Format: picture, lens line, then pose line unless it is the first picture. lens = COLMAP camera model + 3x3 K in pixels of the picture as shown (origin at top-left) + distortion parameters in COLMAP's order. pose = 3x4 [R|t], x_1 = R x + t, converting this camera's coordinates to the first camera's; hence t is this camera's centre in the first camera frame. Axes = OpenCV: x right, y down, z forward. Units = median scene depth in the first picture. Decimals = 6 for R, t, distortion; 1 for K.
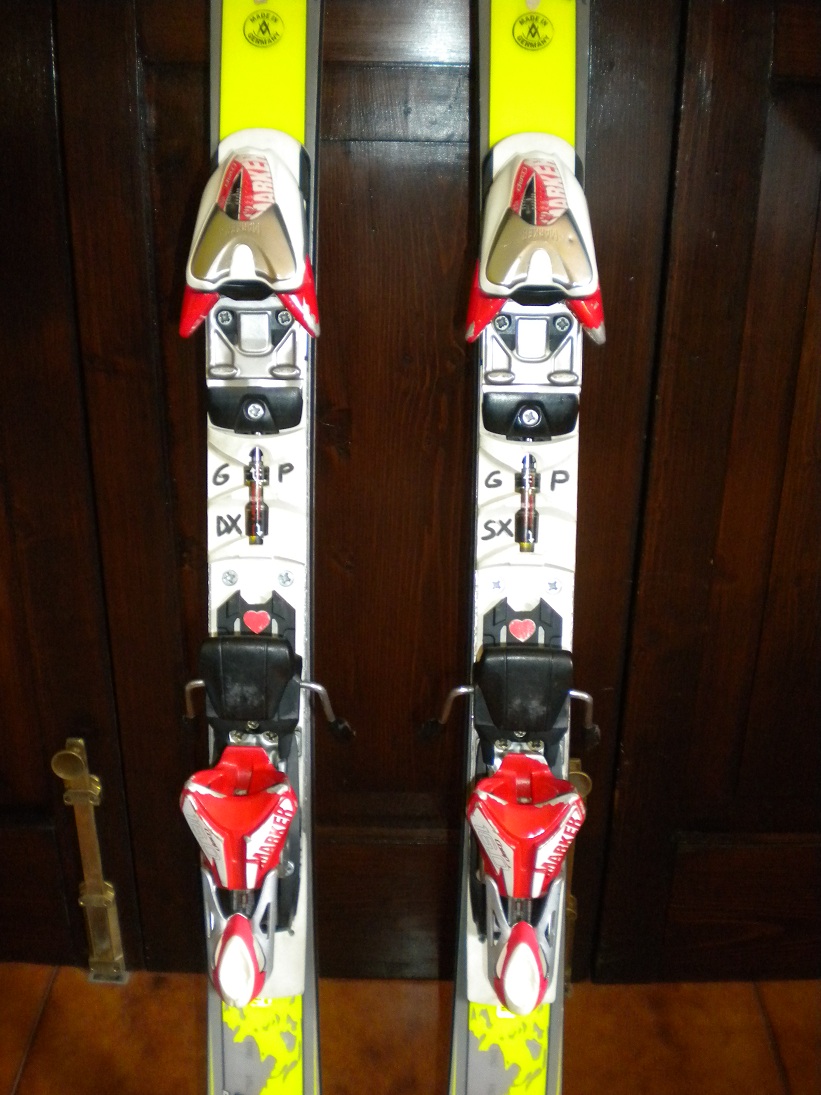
lens RADIAL K [[1196.8, 0, 419.3], [0, 1196.8, 557.3], [0, 0, 1]] dist [-0.120029, 0.000000]
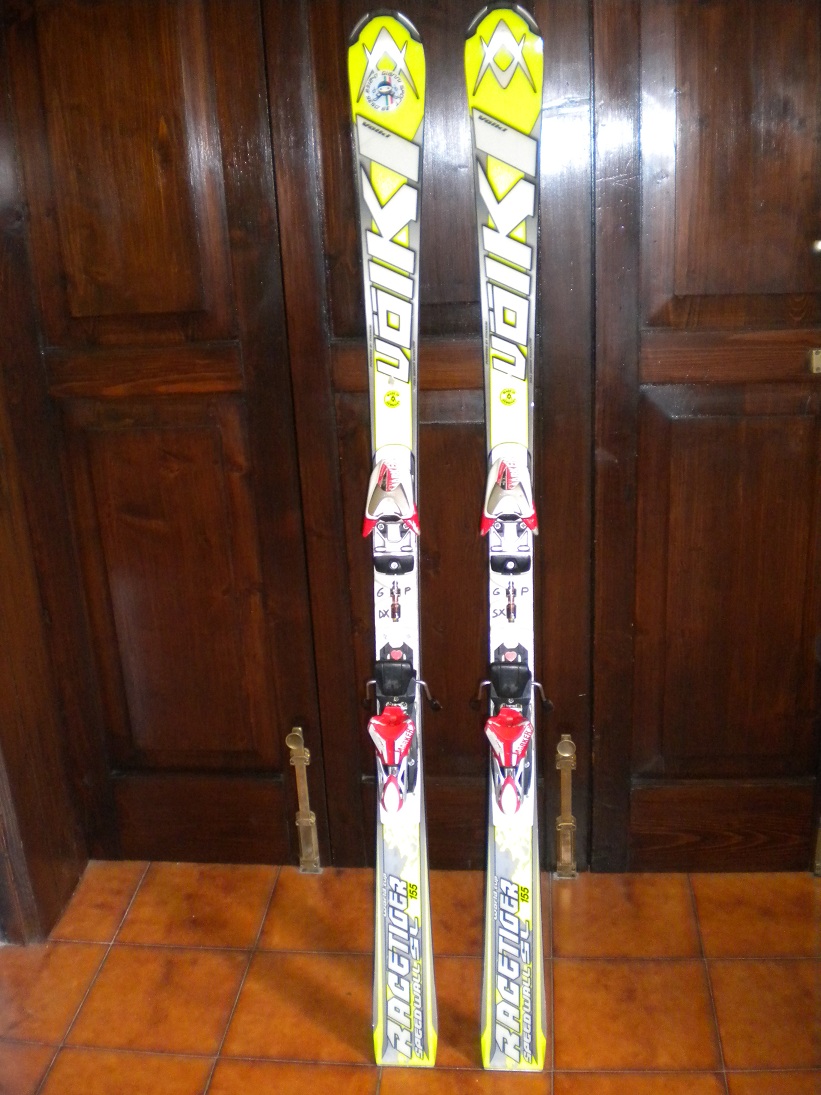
lens RADIAL K [[1196.8, 0, 422.6], [0, 1196.8, 537.9], [0, 0, 1]] dist [-0.120029, 0.000000]
pose [[0.994966, -0.029840, -0.095665, 0.108309], [0.022636, 0.996888, -0.075517, 0.002223], [0.097621, 0.072972, 0.992545, -0.998511]]
